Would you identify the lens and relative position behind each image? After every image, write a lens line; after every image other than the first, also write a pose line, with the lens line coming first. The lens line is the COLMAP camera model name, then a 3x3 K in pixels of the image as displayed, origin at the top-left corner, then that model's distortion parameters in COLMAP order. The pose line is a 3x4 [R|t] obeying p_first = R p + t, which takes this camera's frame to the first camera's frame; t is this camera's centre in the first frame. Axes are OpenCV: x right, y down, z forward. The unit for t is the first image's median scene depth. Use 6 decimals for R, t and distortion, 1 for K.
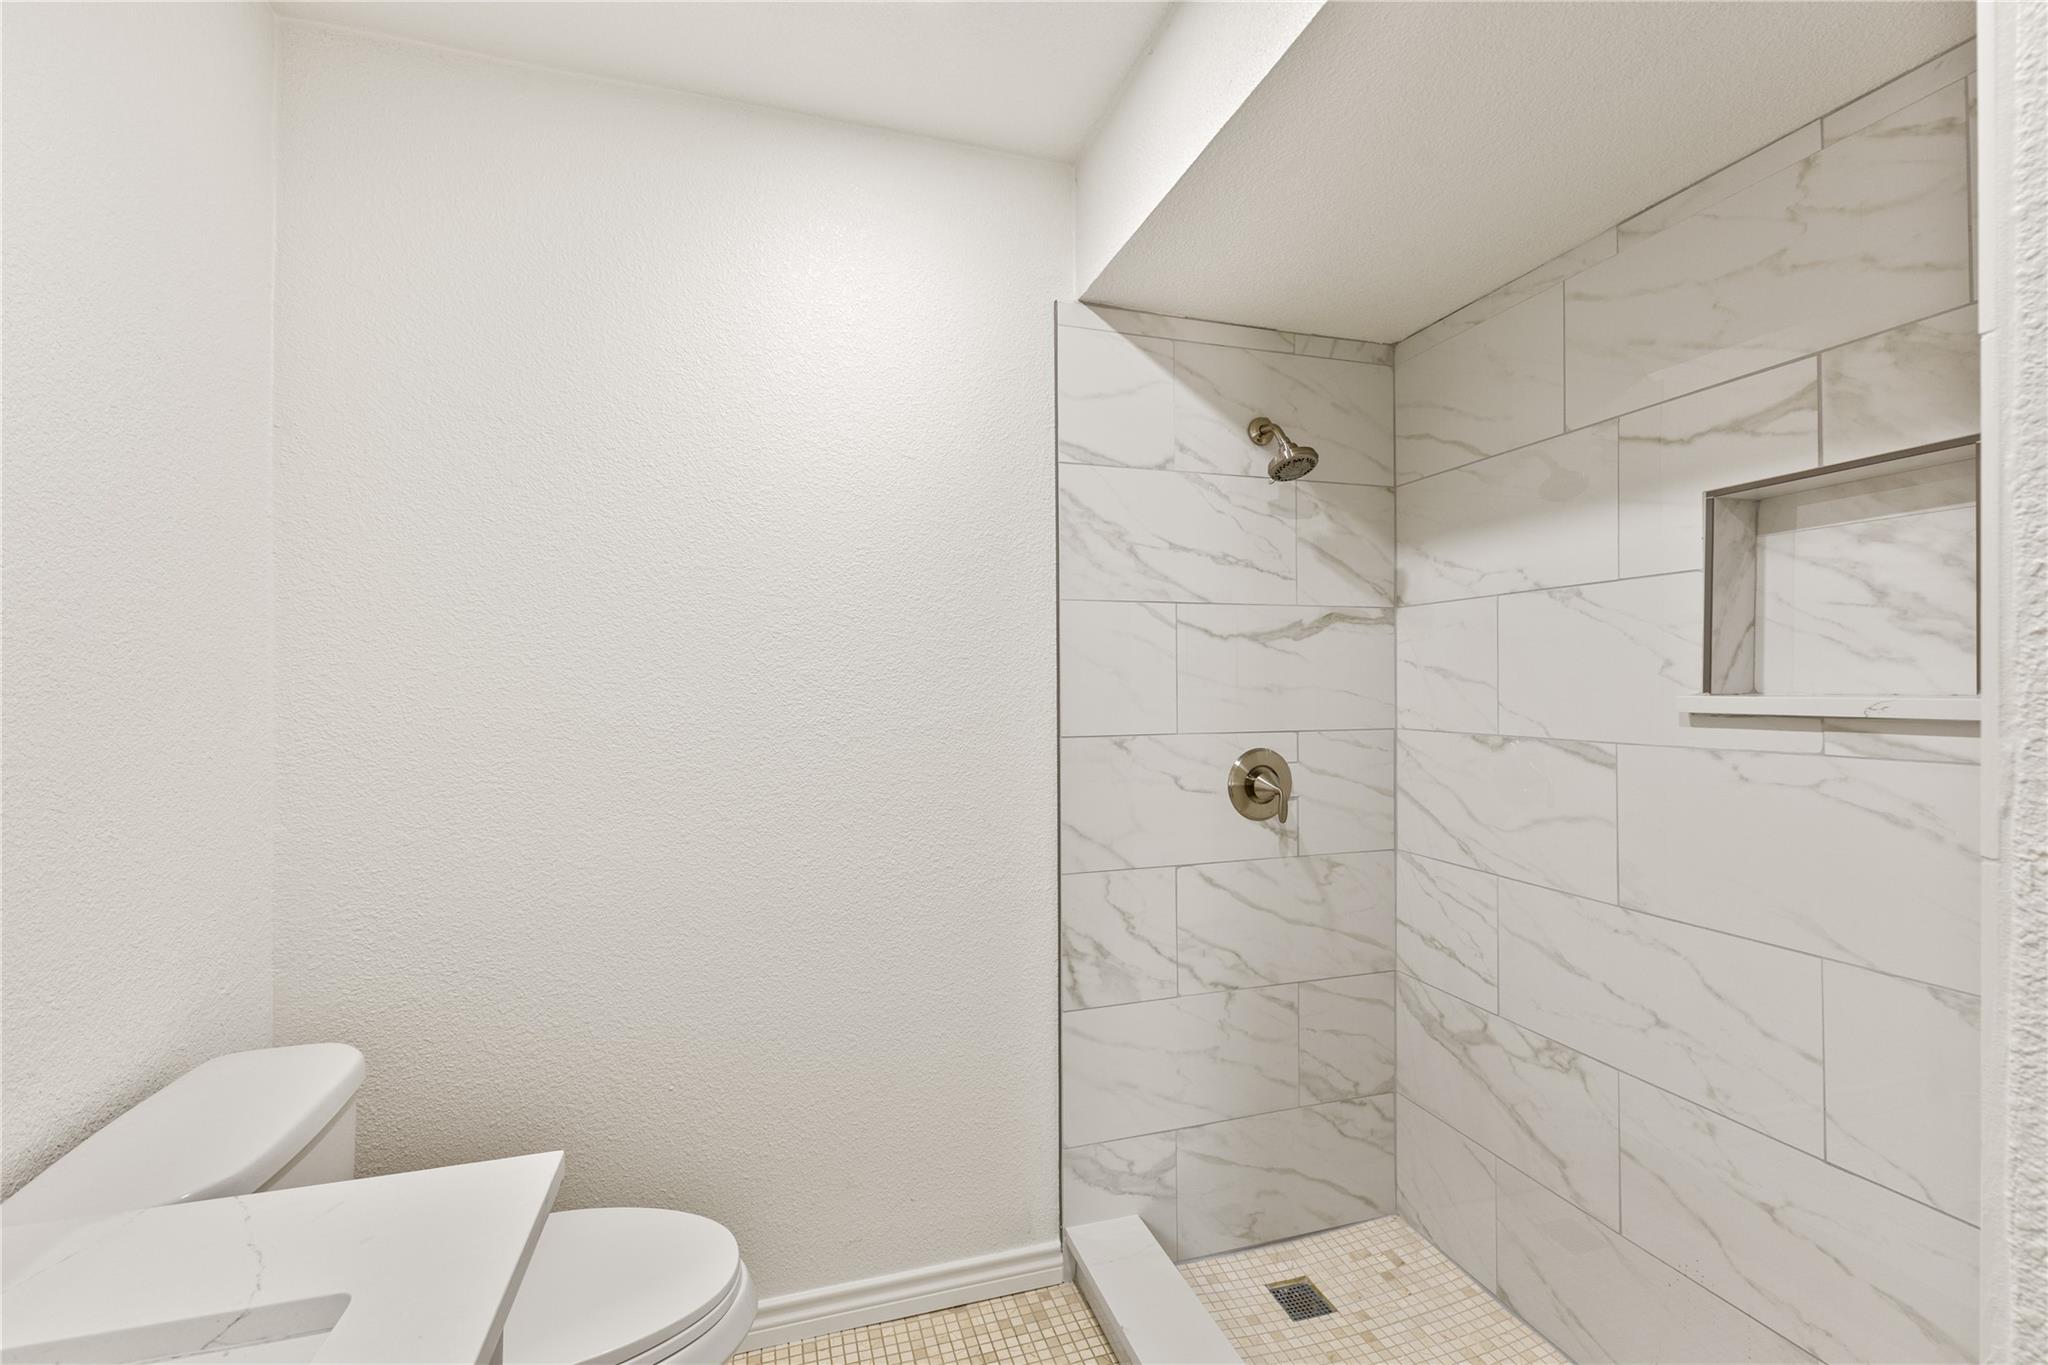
lens RADIAL K [[887.3, 0, 1031.5], [0, 887.3, 681.1], [0, 0, 1]] dist [0.010504, -0.000620]
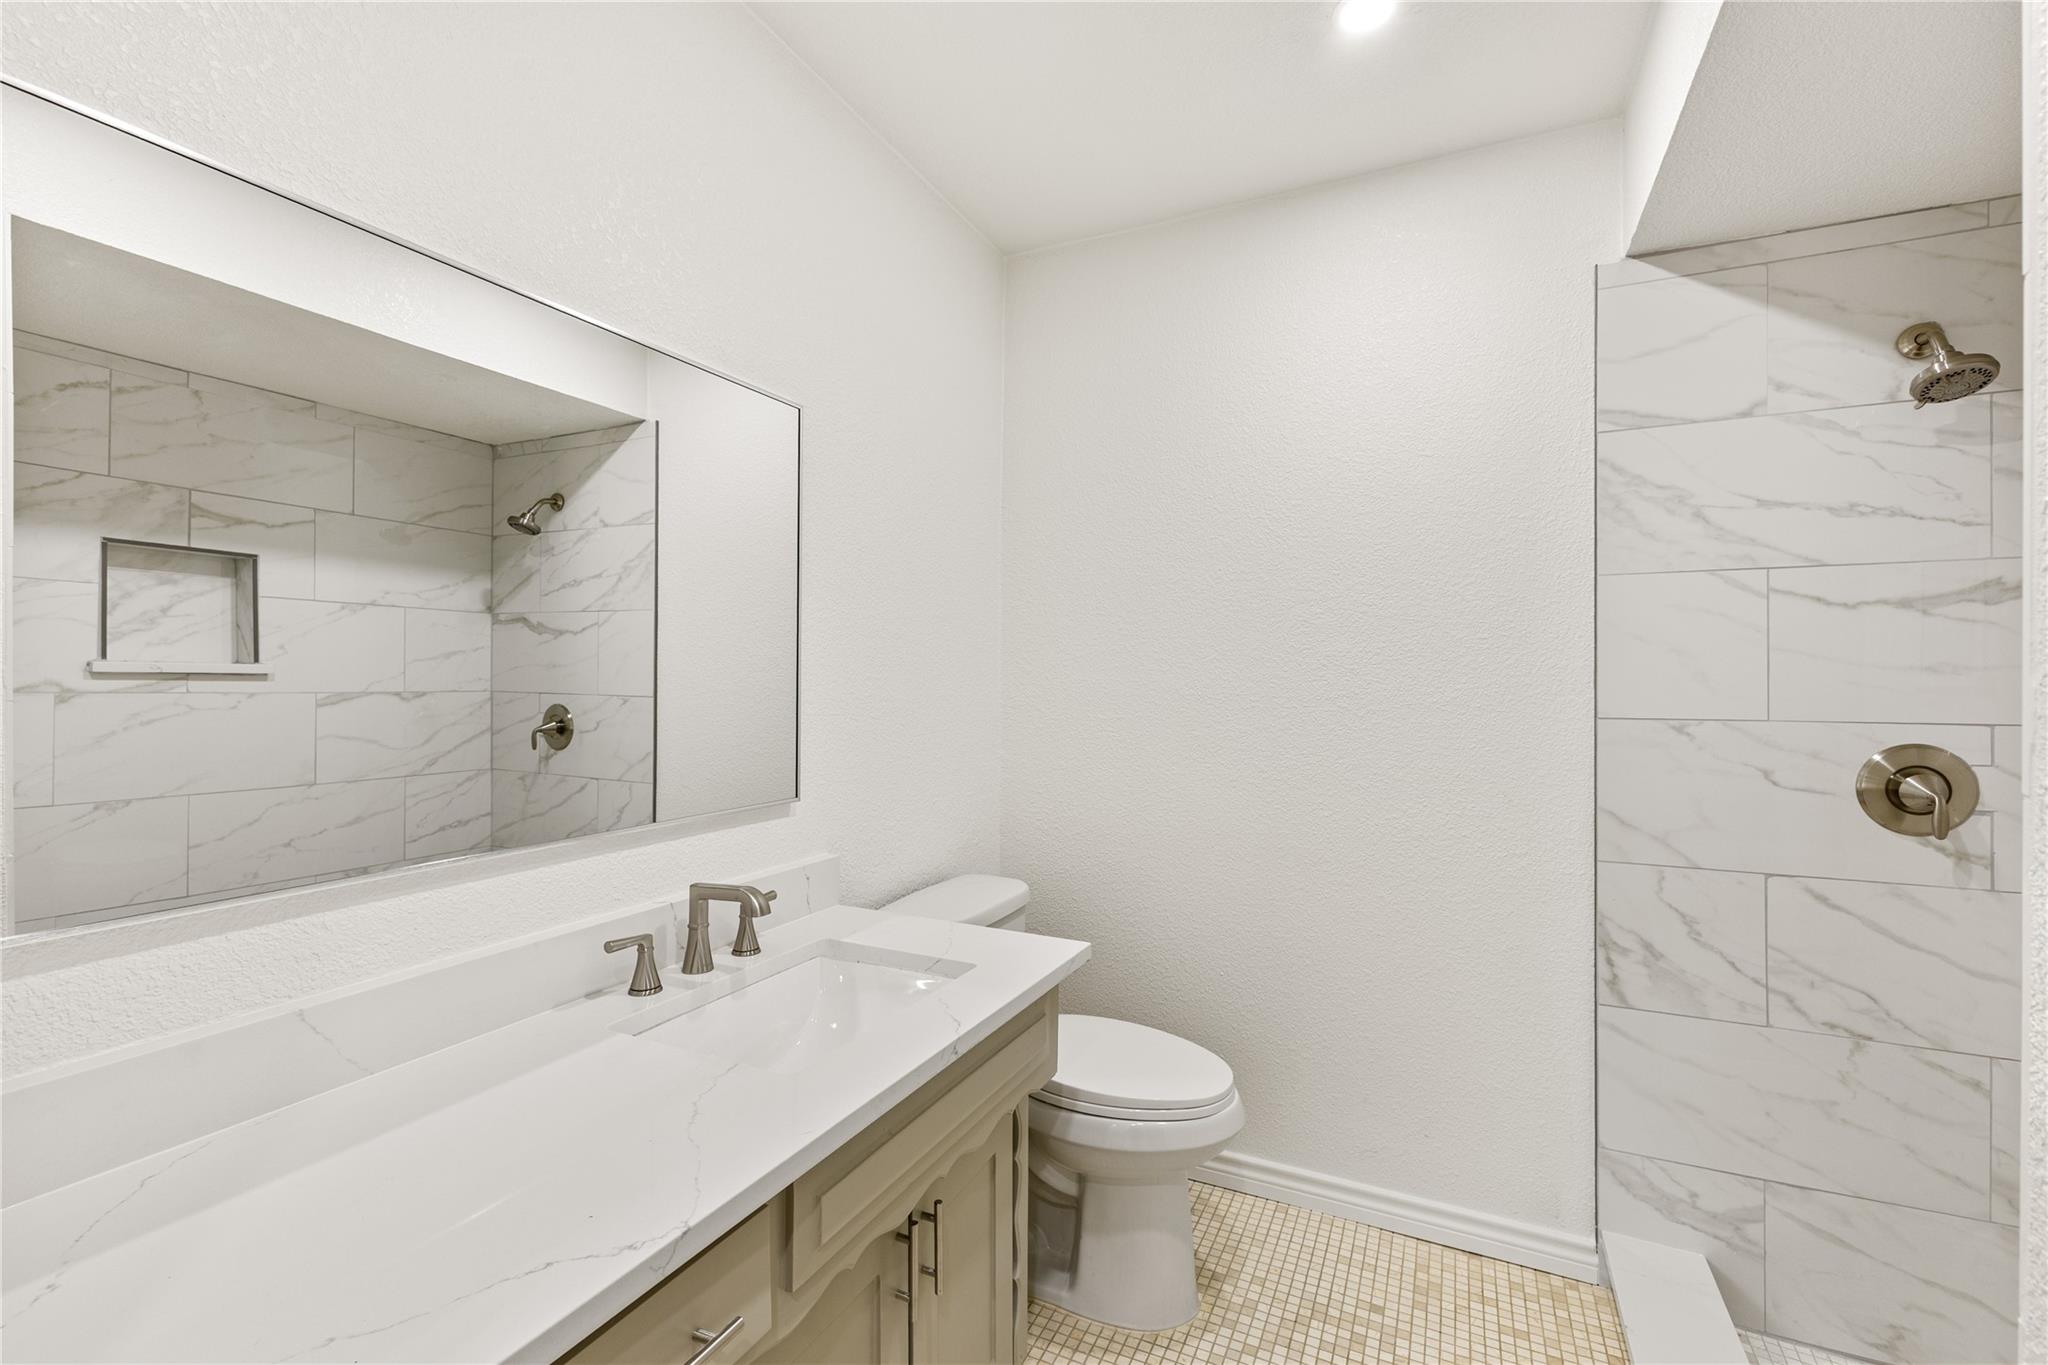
lens RADIAL K [[887.3, 0, 1022.5], [0, 887.3, 670.3], [0, 0, 1]] dist [0.010504, -0.000620]
pose [[0.728448, 0.000579, -0.685101, 0.233692], [-0.003558, 0.999989, -0.002939, 0.015923], [0.685092, 0.004578, 0.728443, -0.126491]]
